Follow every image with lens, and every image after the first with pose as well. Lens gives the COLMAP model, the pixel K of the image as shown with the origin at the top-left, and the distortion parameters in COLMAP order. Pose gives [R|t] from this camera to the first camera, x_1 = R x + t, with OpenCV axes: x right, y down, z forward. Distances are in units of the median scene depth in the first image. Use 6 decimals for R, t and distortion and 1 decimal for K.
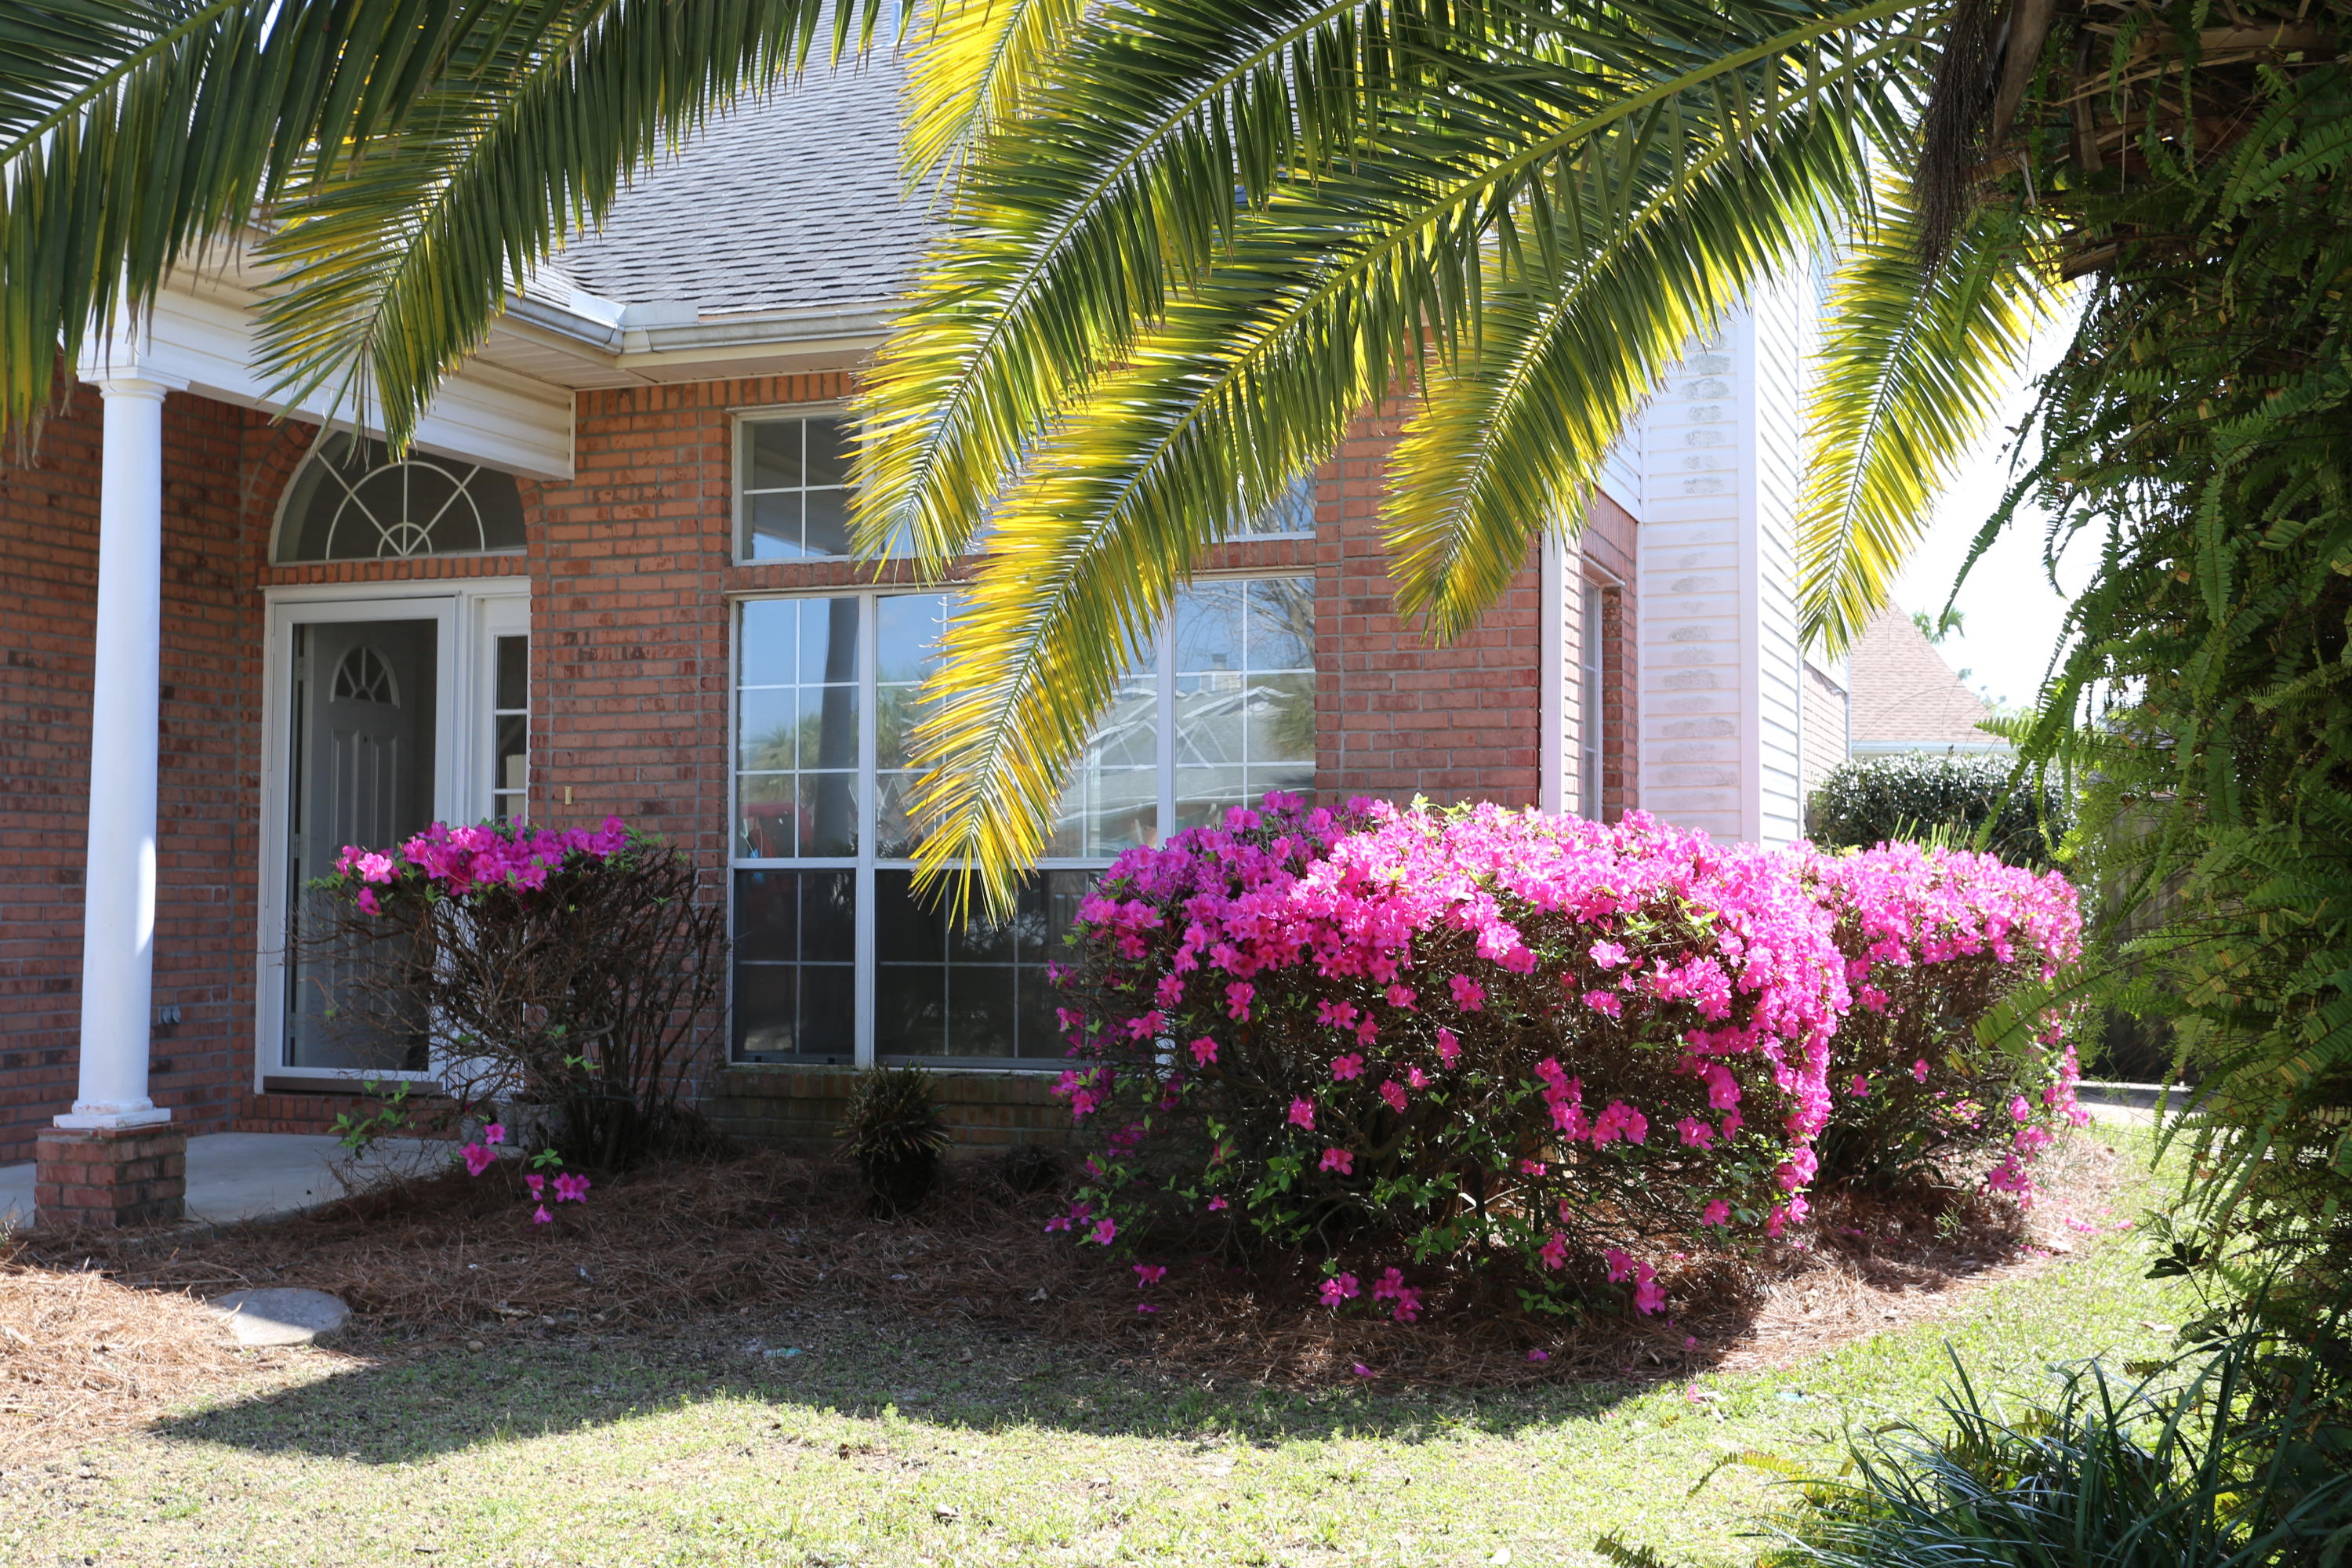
lens RADIAL K [[2634.3, 0, 1176.0], [0, 2634.3, 784.0], [0, 0, 1]] dist [-0.002893, -0.003218]
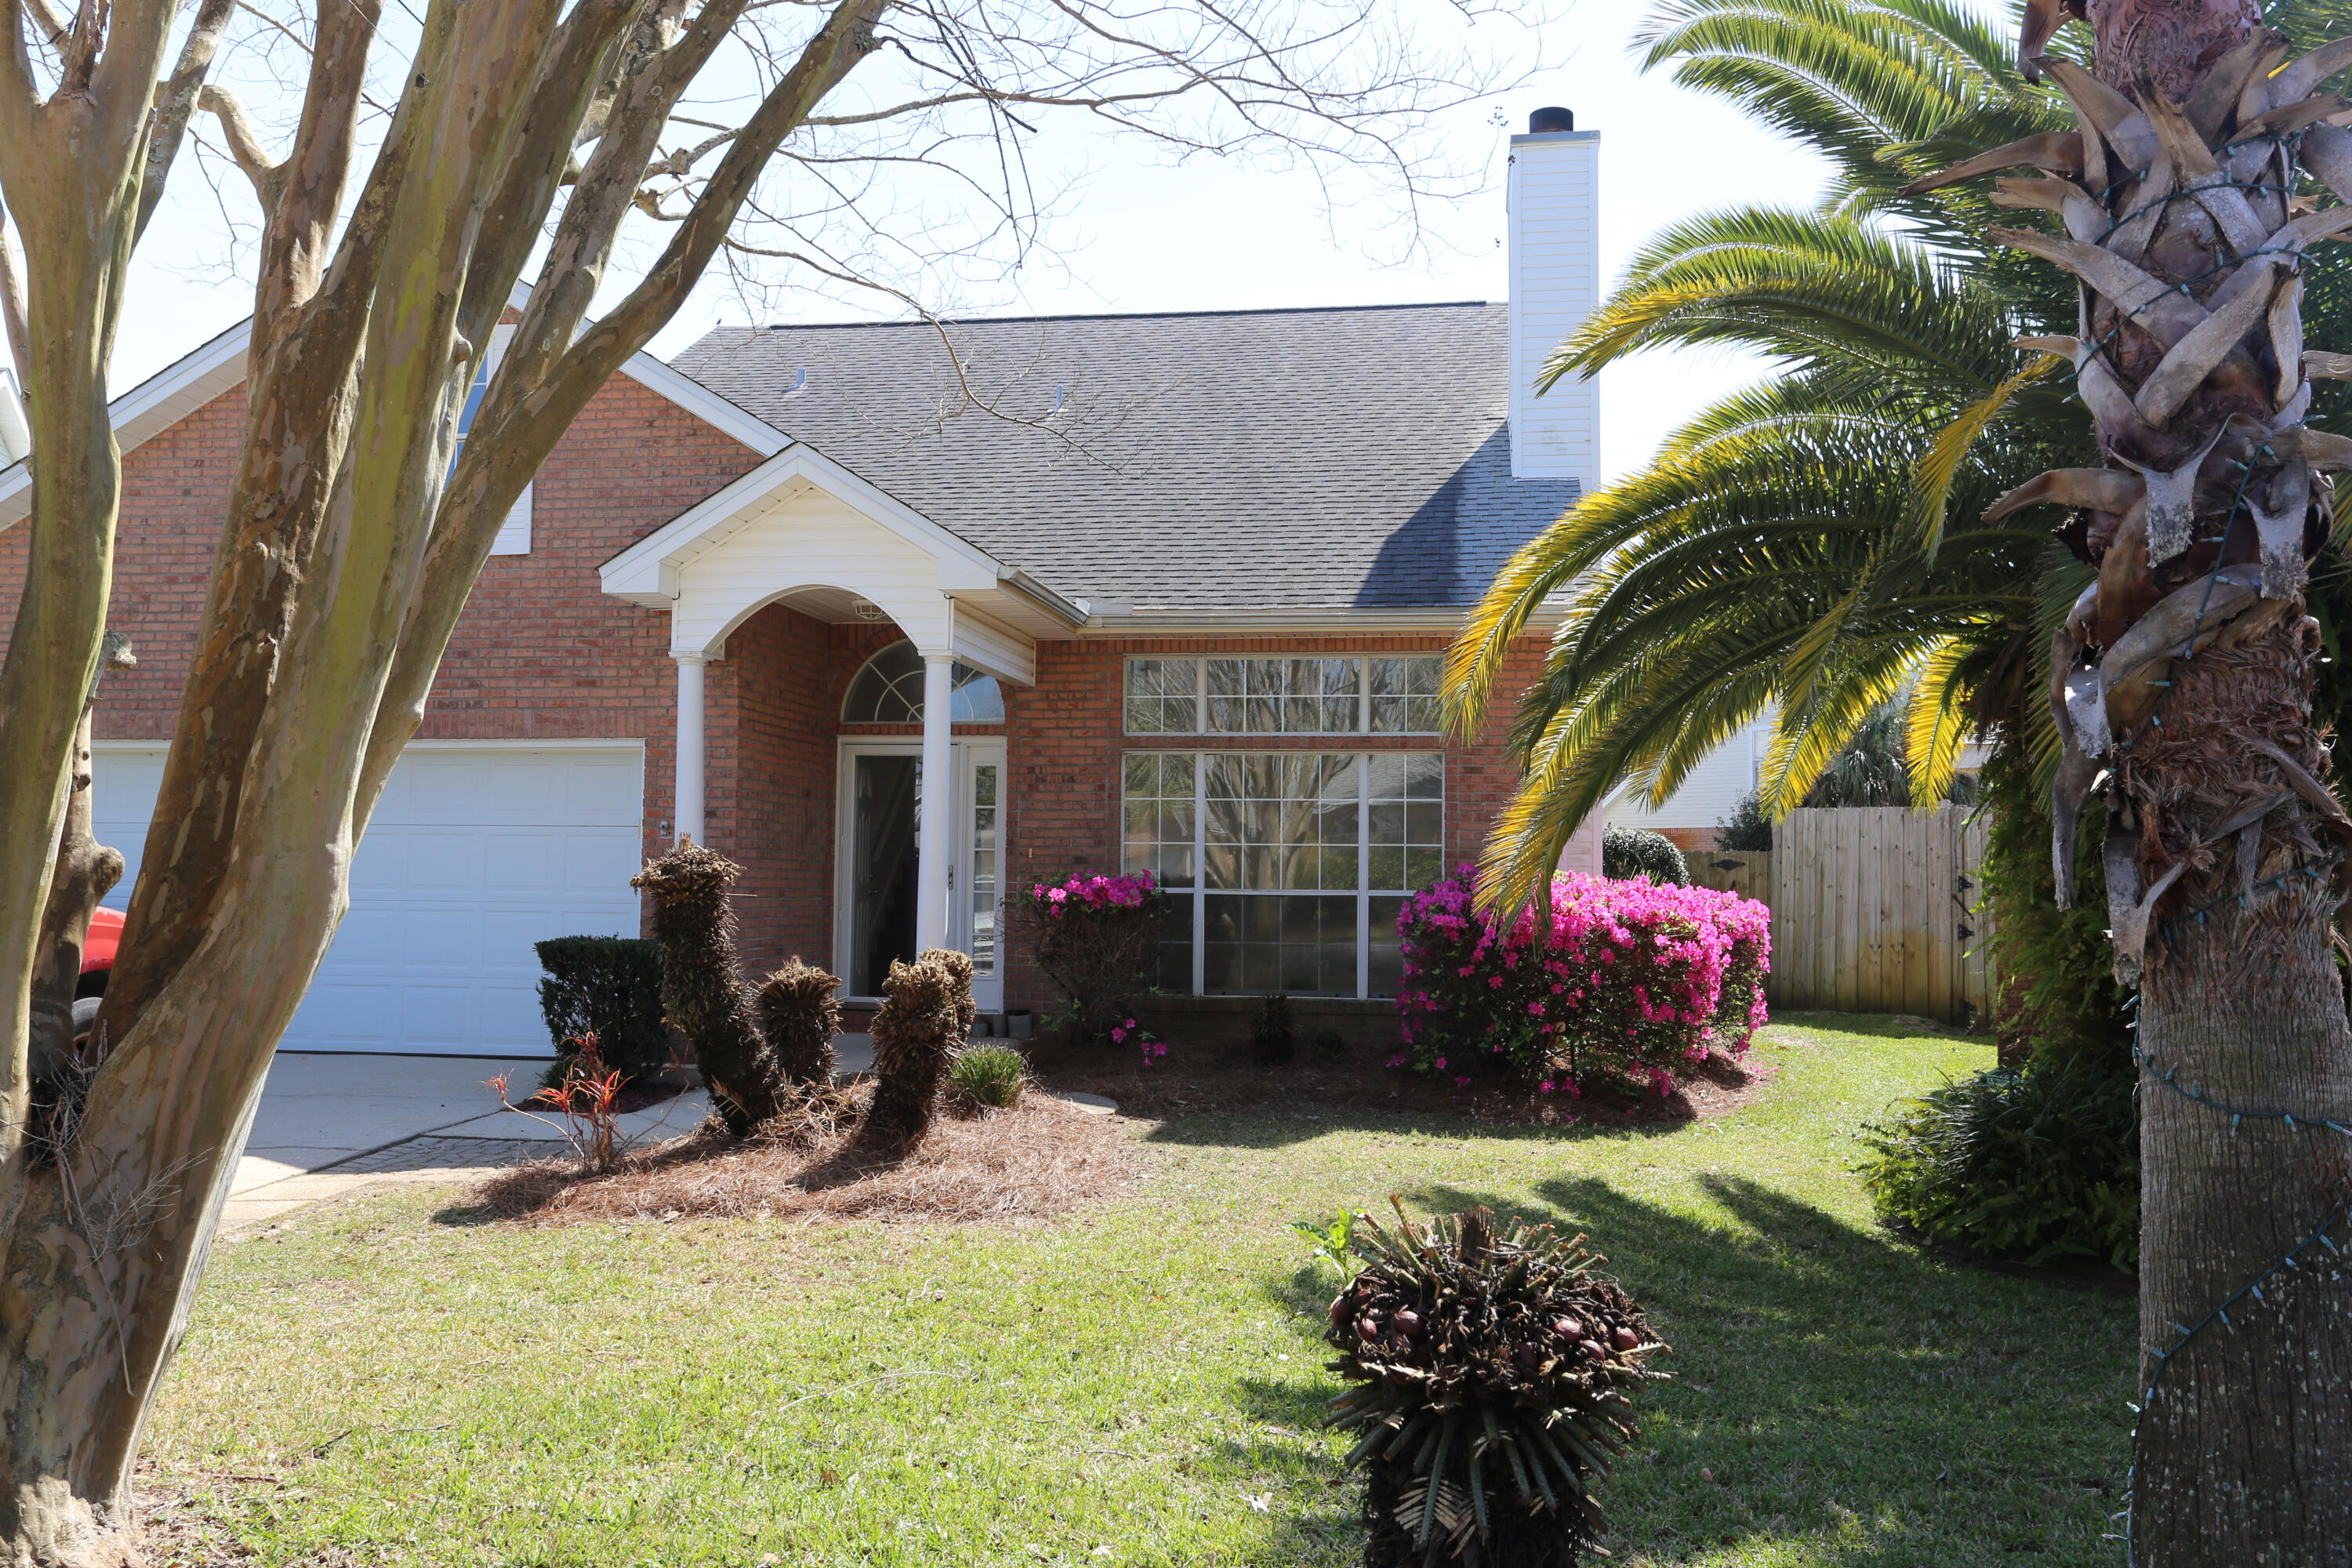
lens RADIAL K [[1992.9, 0, 1176.0], [0, 1992.9, 784.0], [0, 0, 1]] dist [-0.000392, 0.000162]
pose [[0.982865, 0.019046, 0.183342, -0.420326], [-0.016927, 0.999771, -0.013118, -0.030473], [-0.183550, 0.009790, 0.982962, -0.461373]]
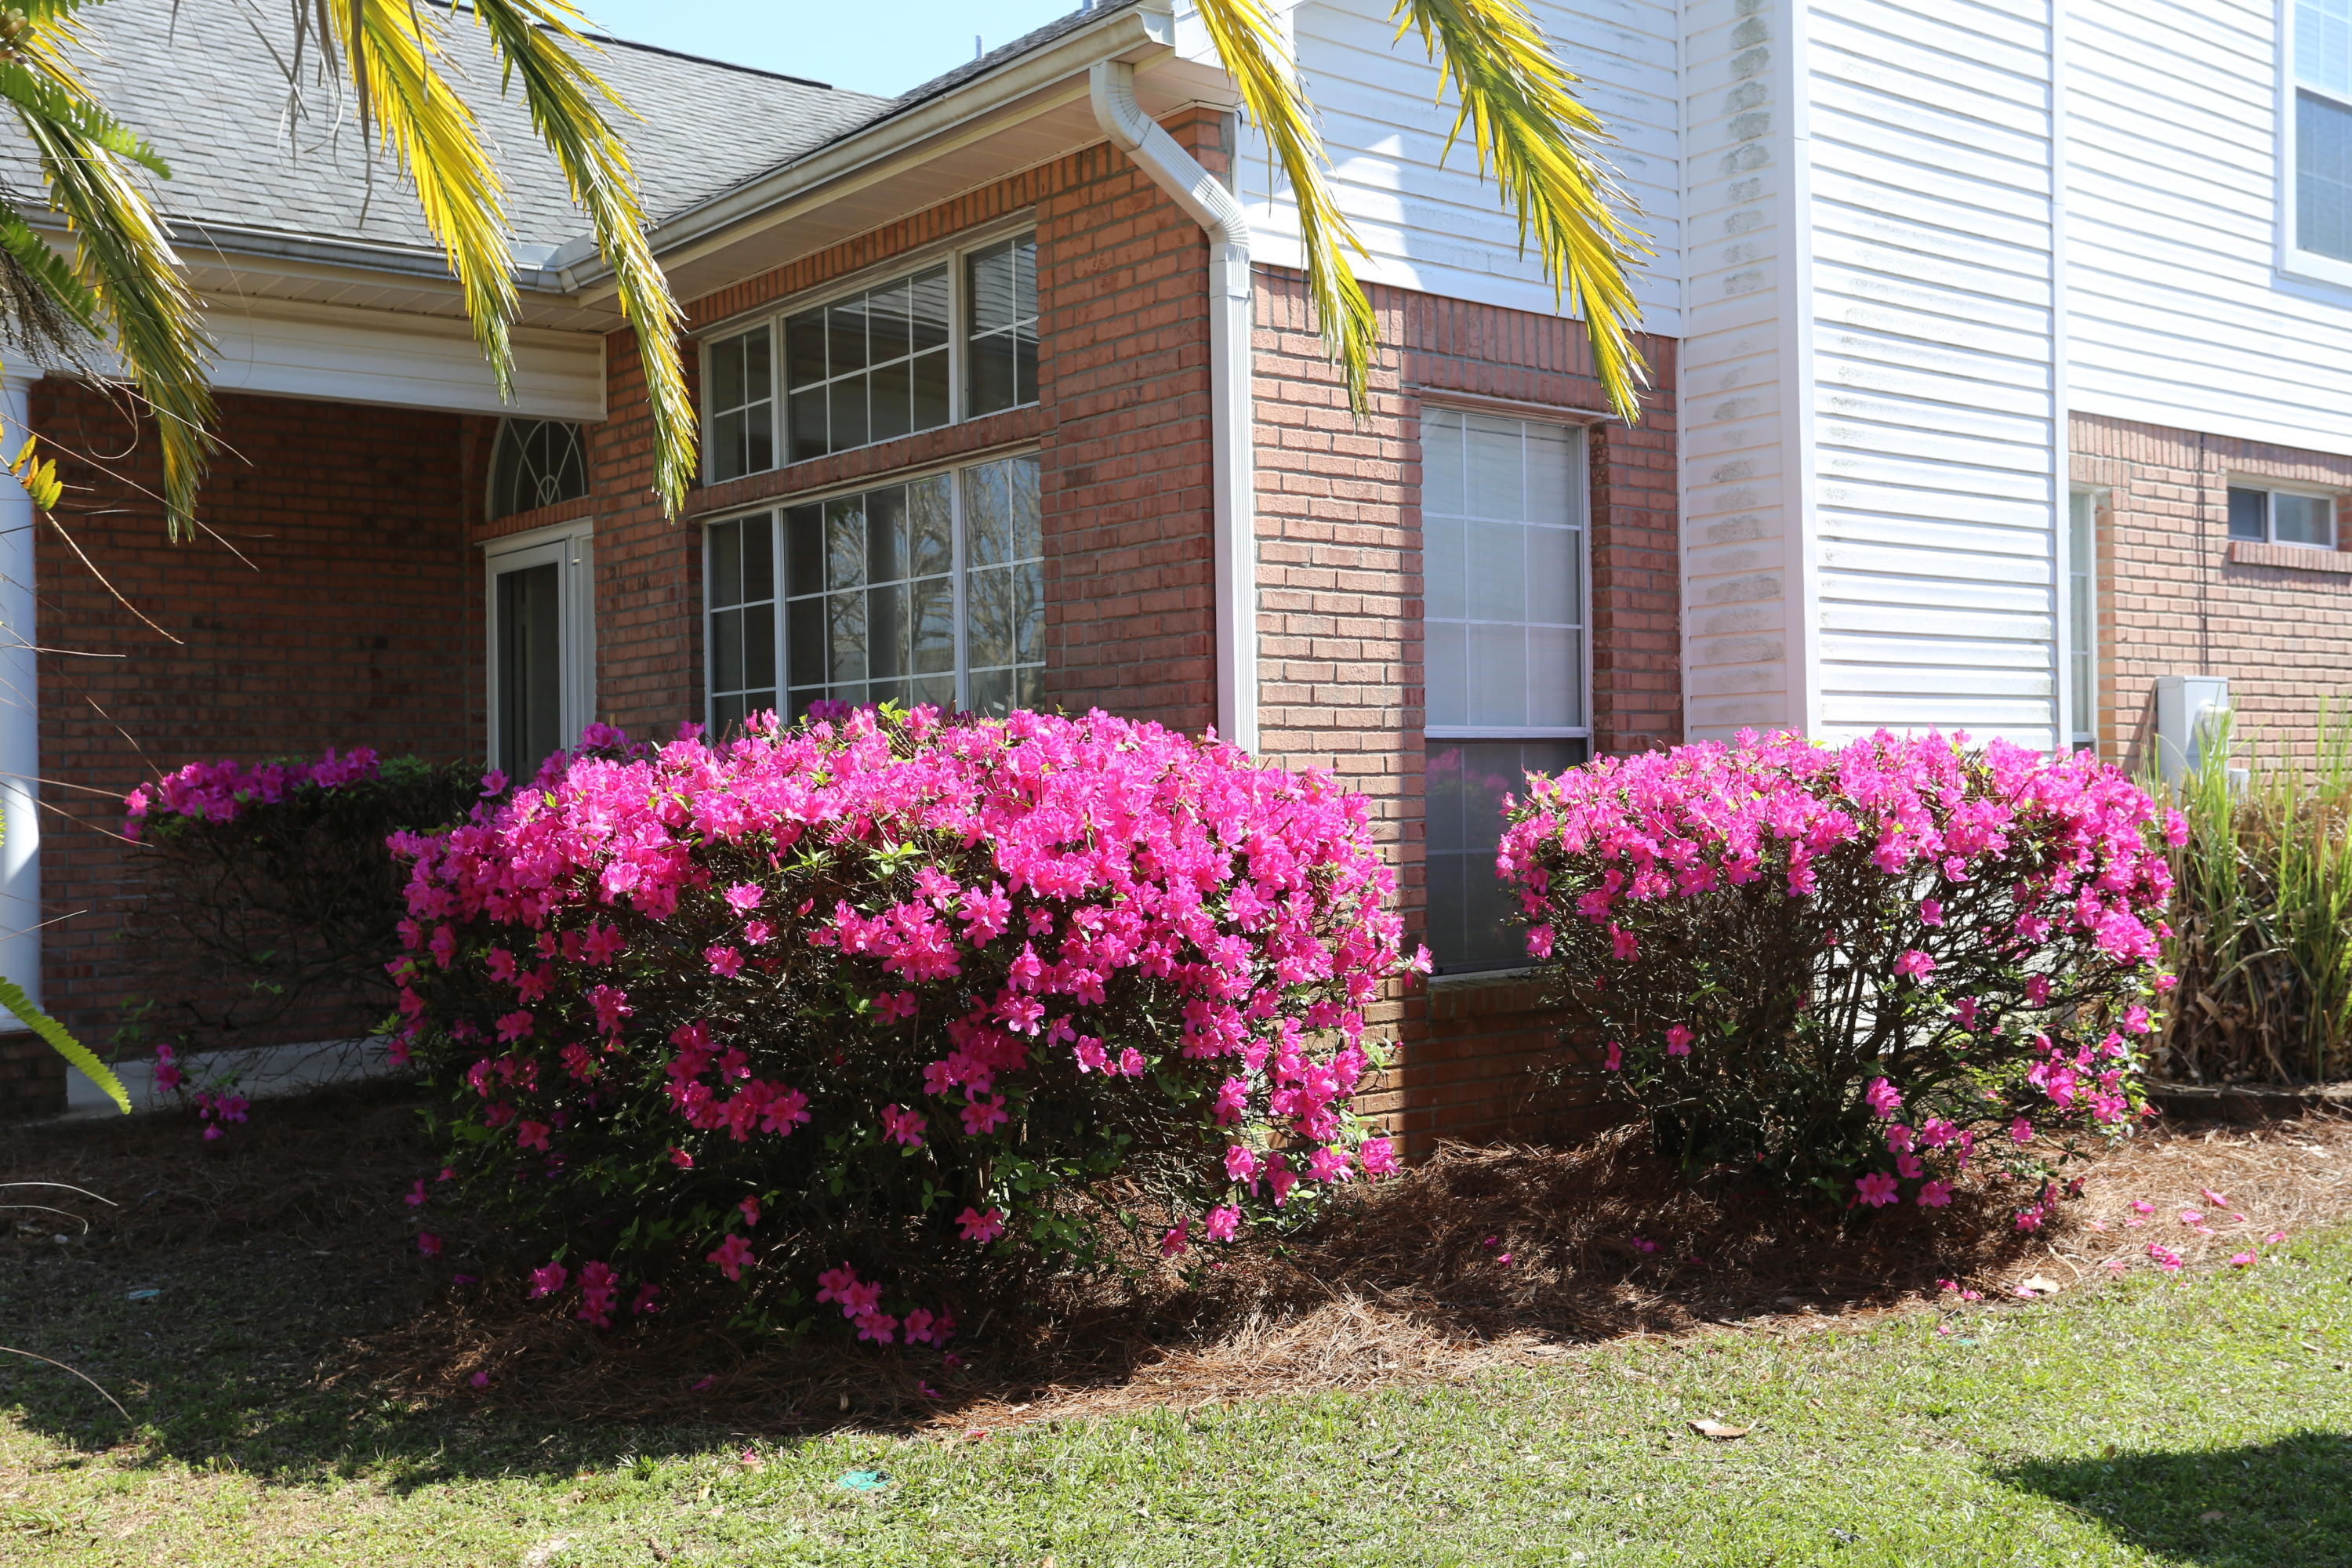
lens RADIAL K [[2339.3, 0, 1176.0], [0, 2339.3, 784.0], [0, 0, 1]] dist [-0.003406, -0.002272]
pose [[0.848278, -0.018164, -0.529240, 0.478721], [0.040894, 0.998674, 0.031271, 0.009543], [0.527970, -0.048169, 0.847896, 0.343107]]
